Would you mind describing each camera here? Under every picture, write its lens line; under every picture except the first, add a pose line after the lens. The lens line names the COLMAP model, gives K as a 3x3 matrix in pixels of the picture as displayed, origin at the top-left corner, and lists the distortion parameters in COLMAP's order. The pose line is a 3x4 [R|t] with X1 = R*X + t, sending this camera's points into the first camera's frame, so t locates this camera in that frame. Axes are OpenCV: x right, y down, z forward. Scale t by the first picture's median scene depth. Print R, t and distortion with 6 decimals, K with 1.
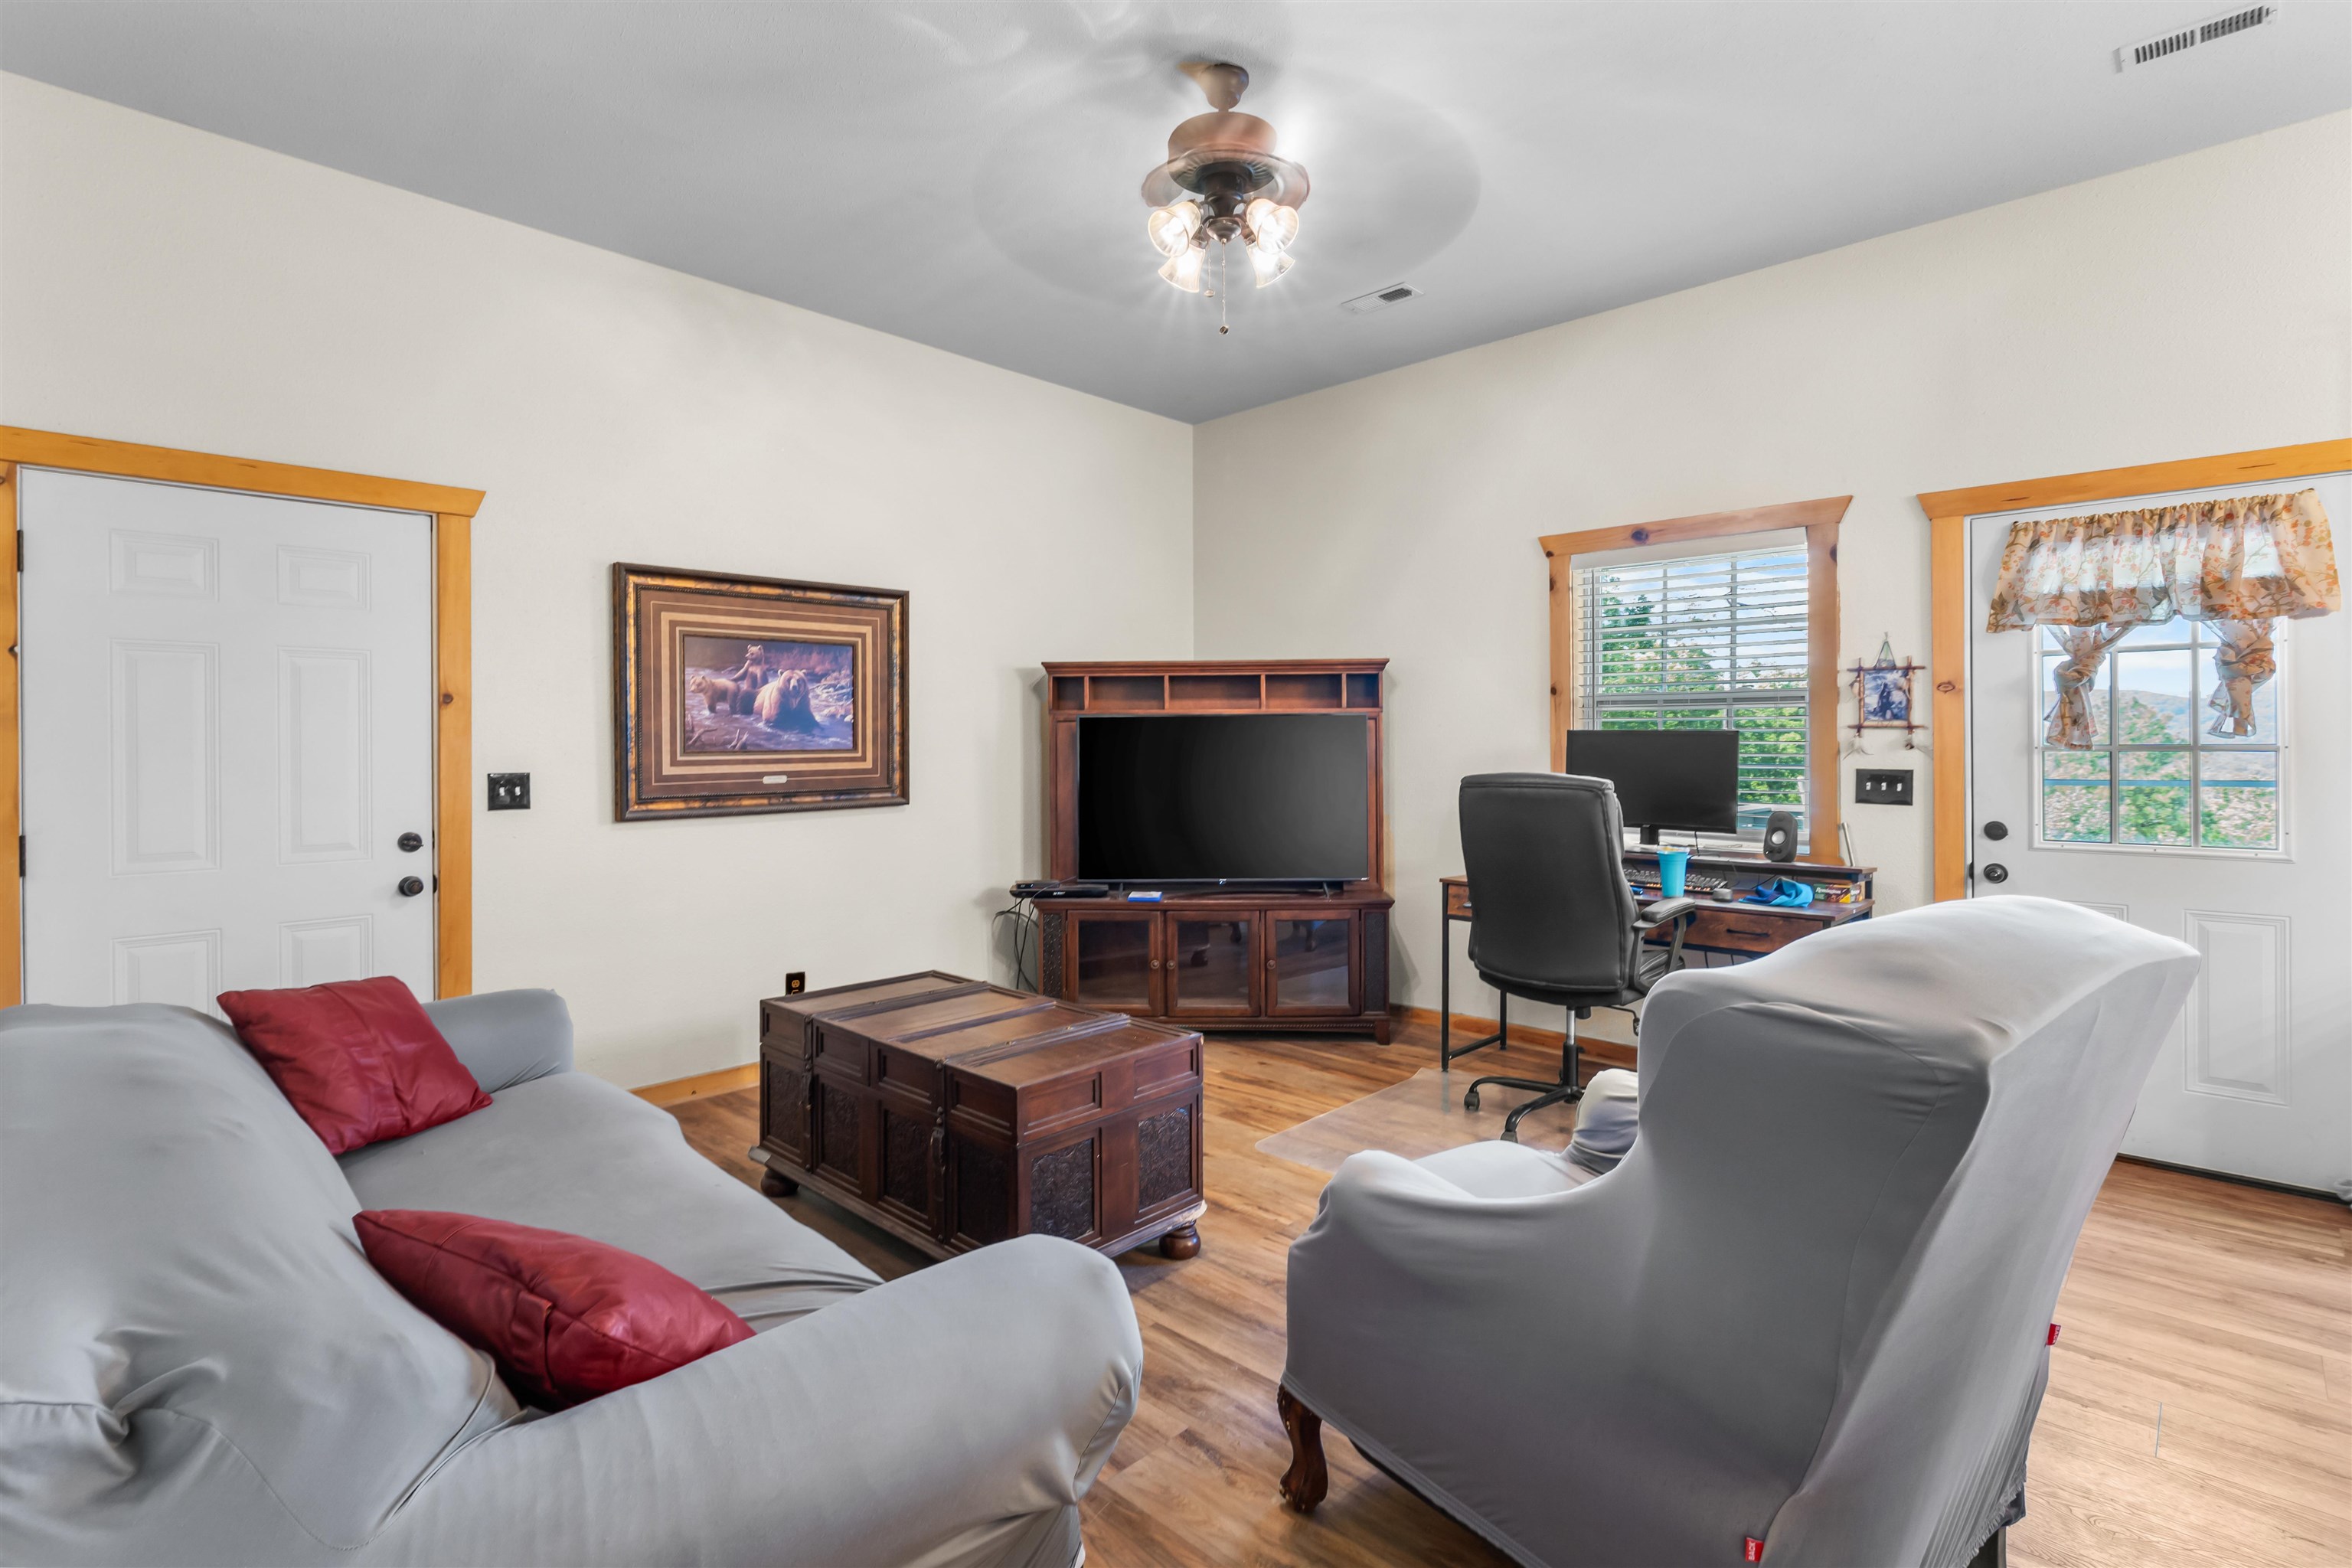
lens RADIAL K [[1110.6, 0, 1154.5], [0, 1110.6, 748.9], [0, 0, 1]] dist [-0.011586, 0.001848]
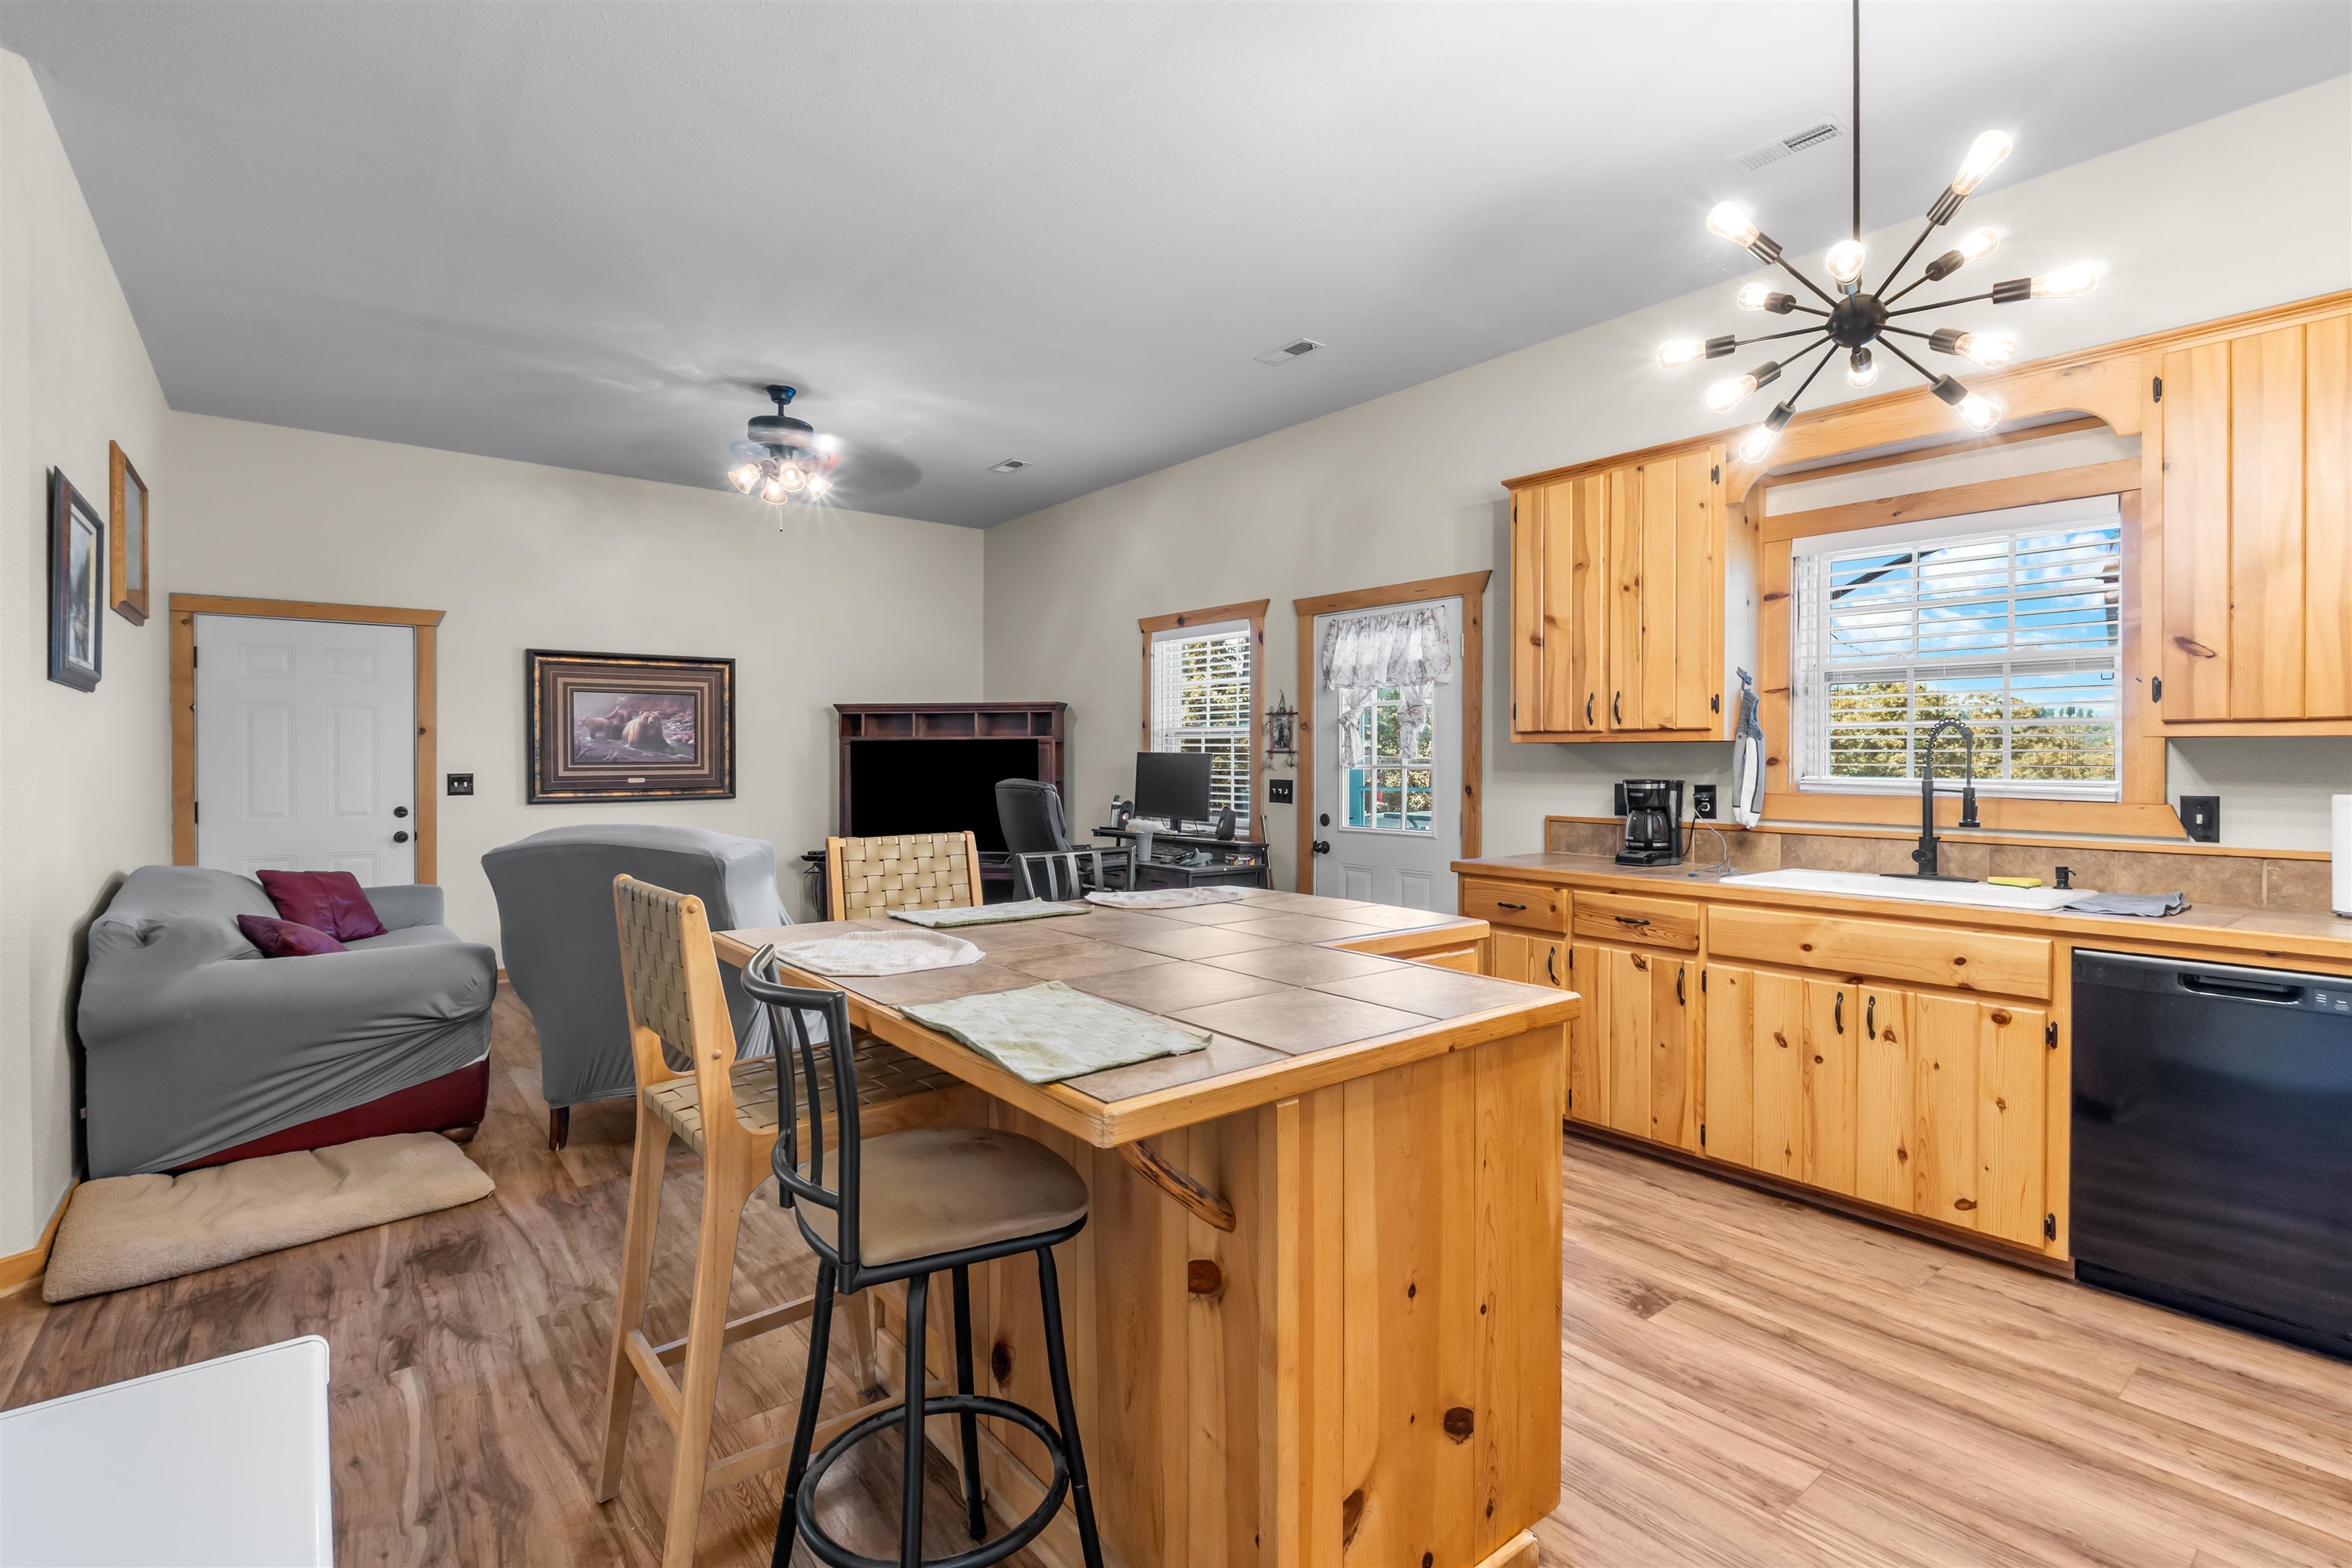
lens RADIAL K [[1110.6, 0, 1178.0], [0, 1110.6, 764.6], [0, 0, 1]] dist [-0.011586, 0.001848]
pose [[0.991154, 0.007831, -0.132488, 0.704927], [-0.007720, 0.999969, 0.001350, -0.003174], [0.132494, -0.000315, 0.991184, -0.522980]]
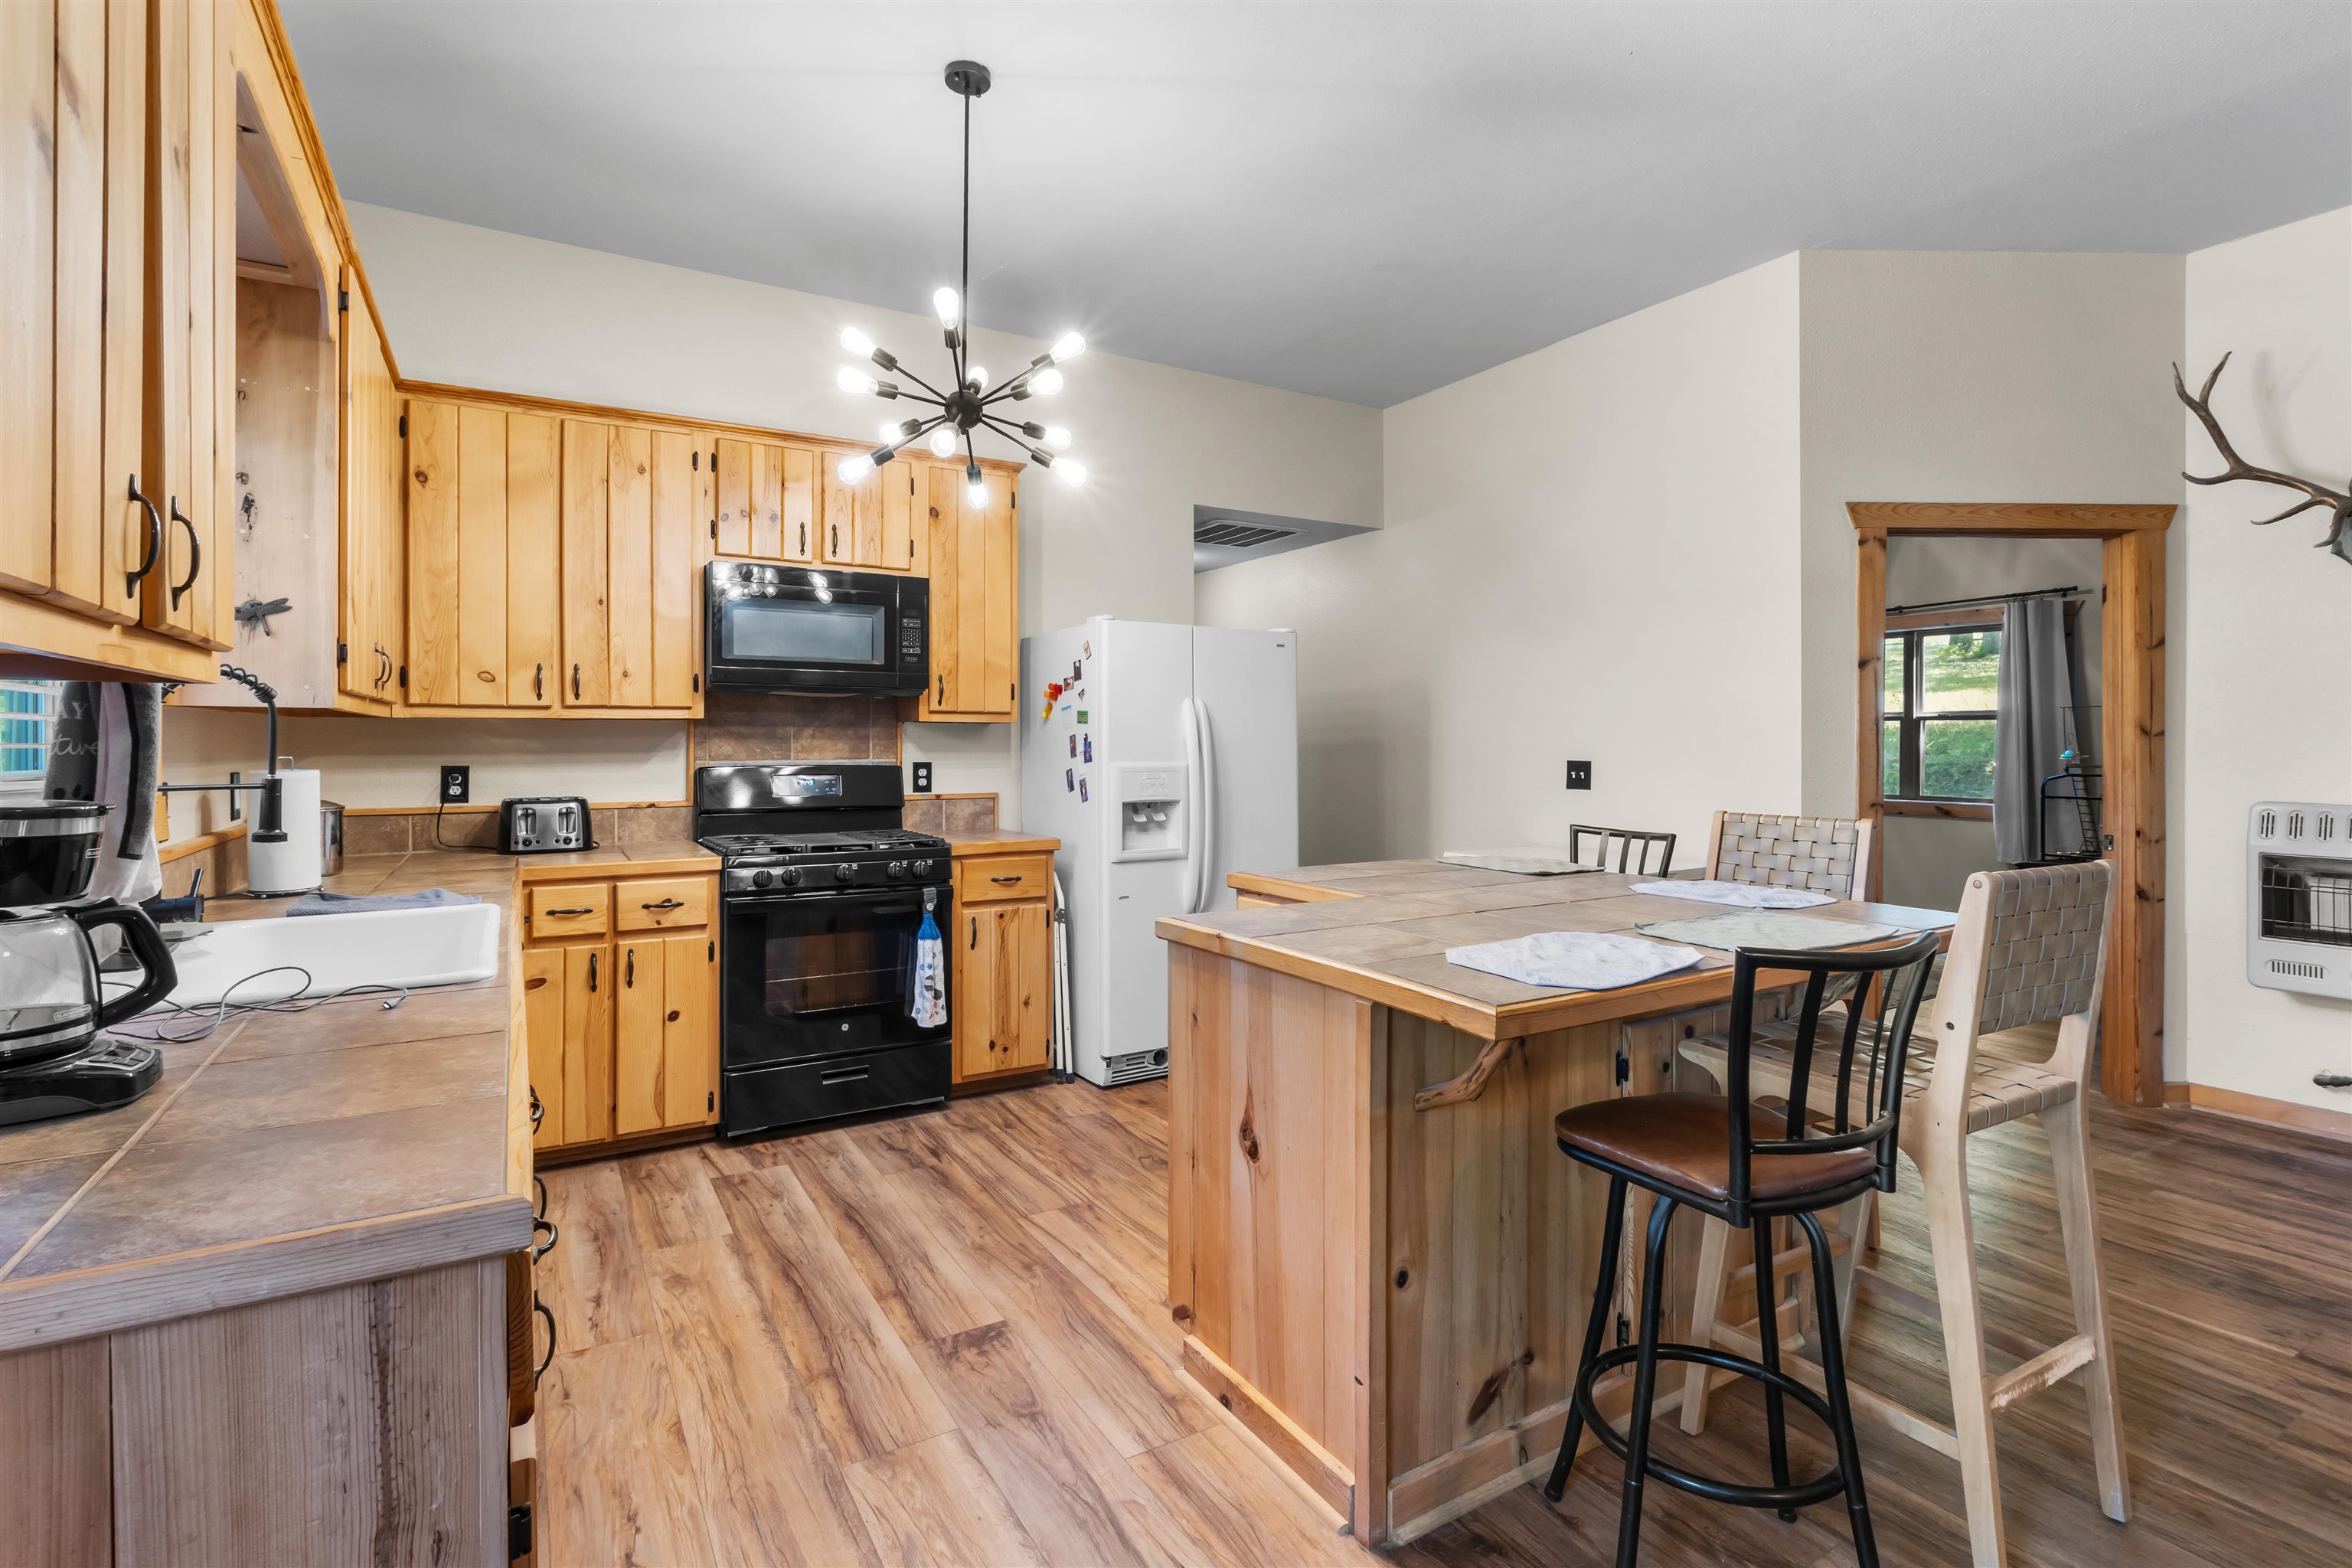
lens RADIAL K [[1110.6, 0, 1202.2], [0, 1110.6, 744.3], [0, 0, 1]] dist [-0.011586, 0.001848]
pose [[-0.971495, 0.006297, 0.236976, 0.633274], [0.006673, 0.999977, 0.000788, -0.001179], [-0.236966, 0.002347, -0.971515, 0.802521]]
